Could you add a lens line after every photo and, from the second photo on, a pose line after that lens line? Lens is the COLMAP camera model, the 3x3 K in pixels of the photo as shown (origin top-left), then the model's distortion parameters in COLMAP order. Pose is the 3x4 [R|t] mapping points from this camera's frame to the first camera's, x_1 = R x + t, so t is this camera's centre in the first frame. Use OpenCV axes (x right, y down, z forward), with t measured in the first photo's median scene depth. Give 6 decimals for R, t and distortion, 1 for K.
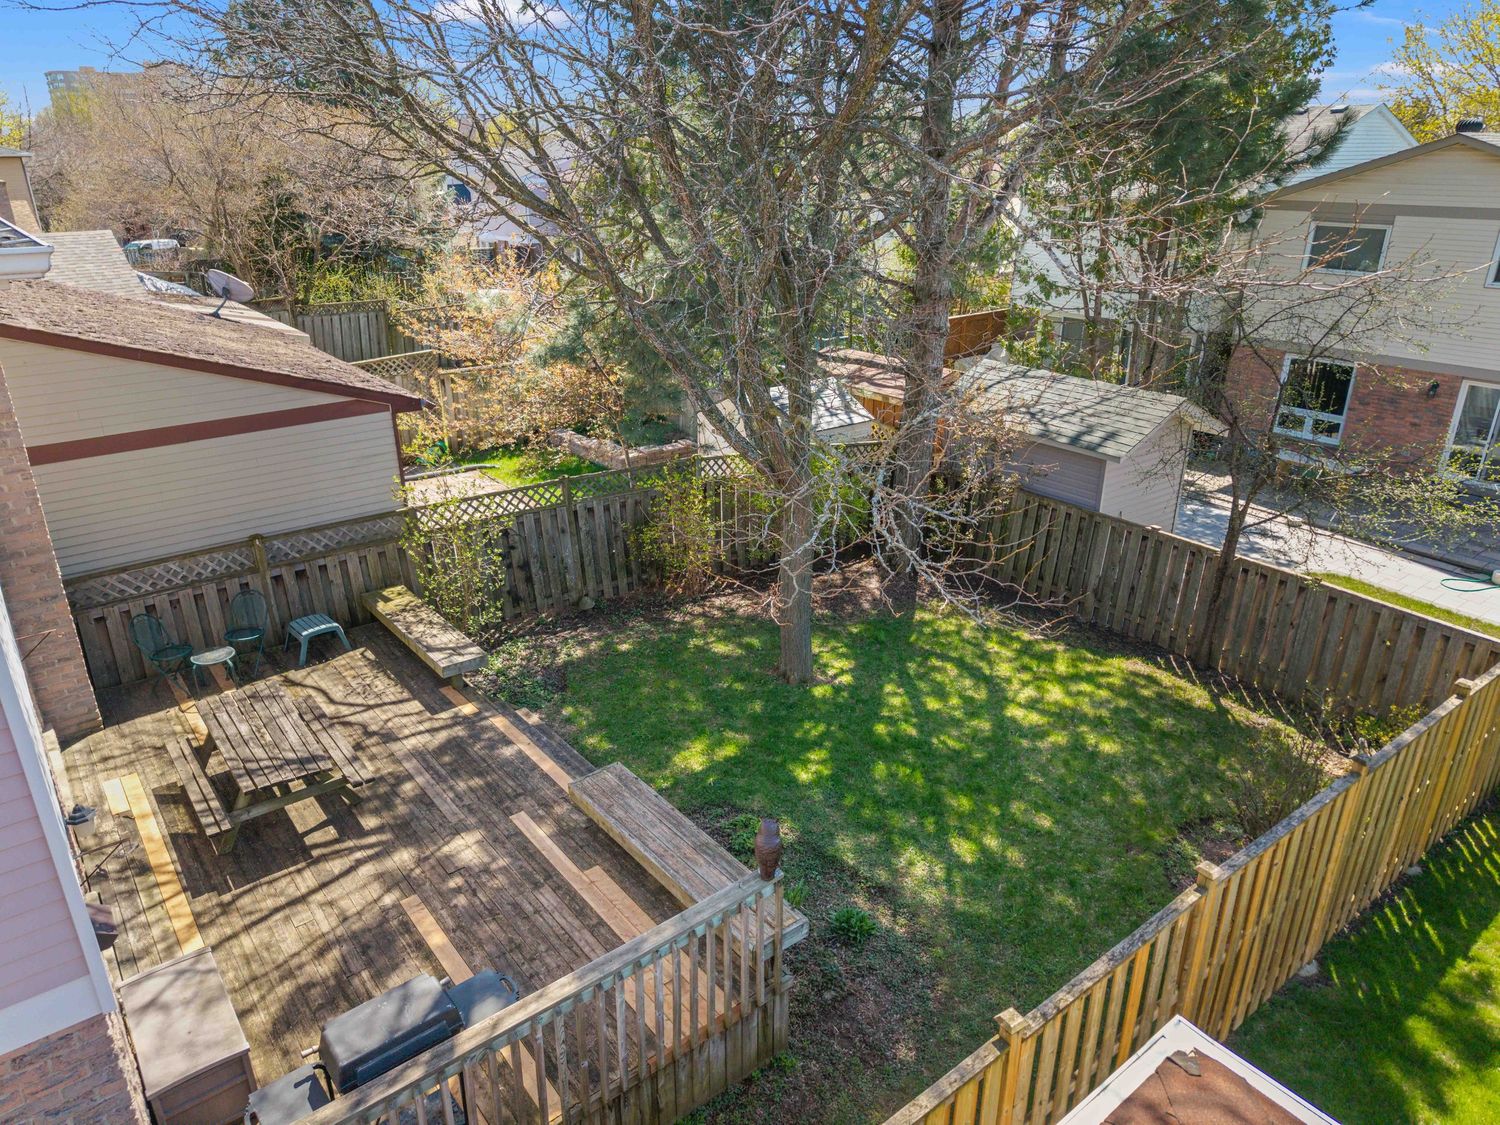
lens RADIAL K [[1016.3, 0, 747.7], [0, 1016.3, 562.0], [0, 0, 1]] dist [-0.001734, -0.001775]
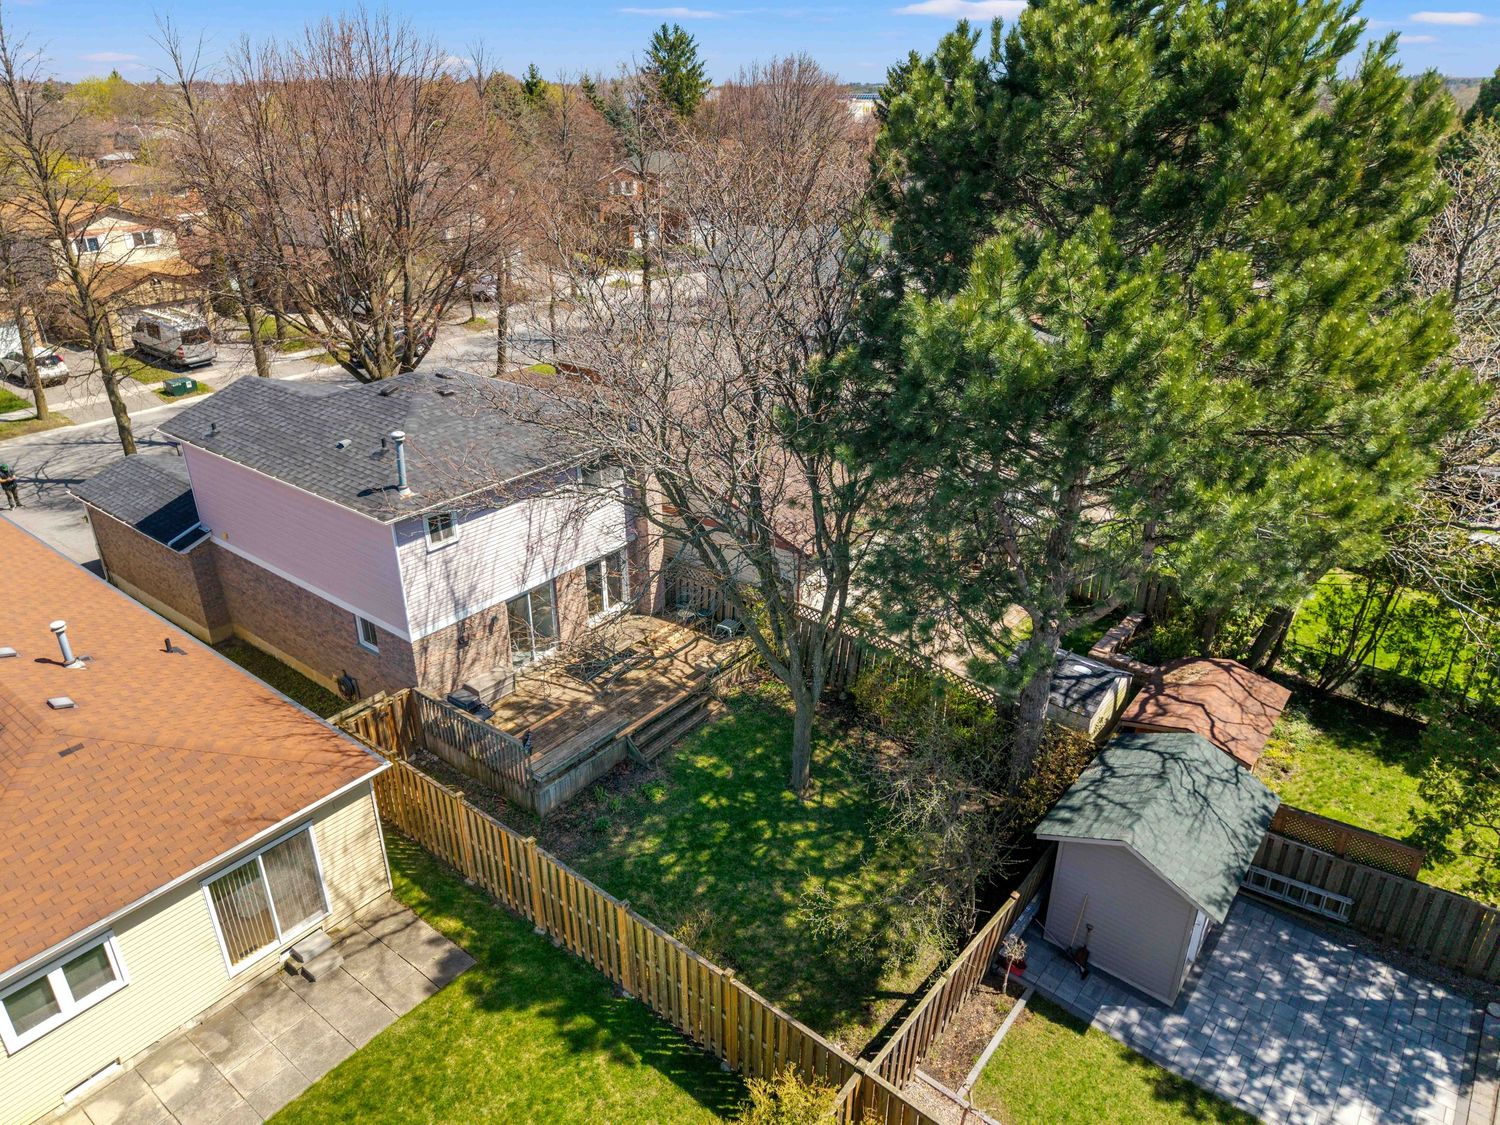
lens RADIAL K [[1016.3, 0, 748.3], [0, 1016.3, 561.6], [0, 0, 1]] dist [-0.001734, -0.001775]
pose [[0.231095, 0.427725, -0.873869, 1.796503], [-0.370183, 0.869283, 0.327585, -0.982818], [0.899755, 0.247788, 0.359223, 0.247668]]
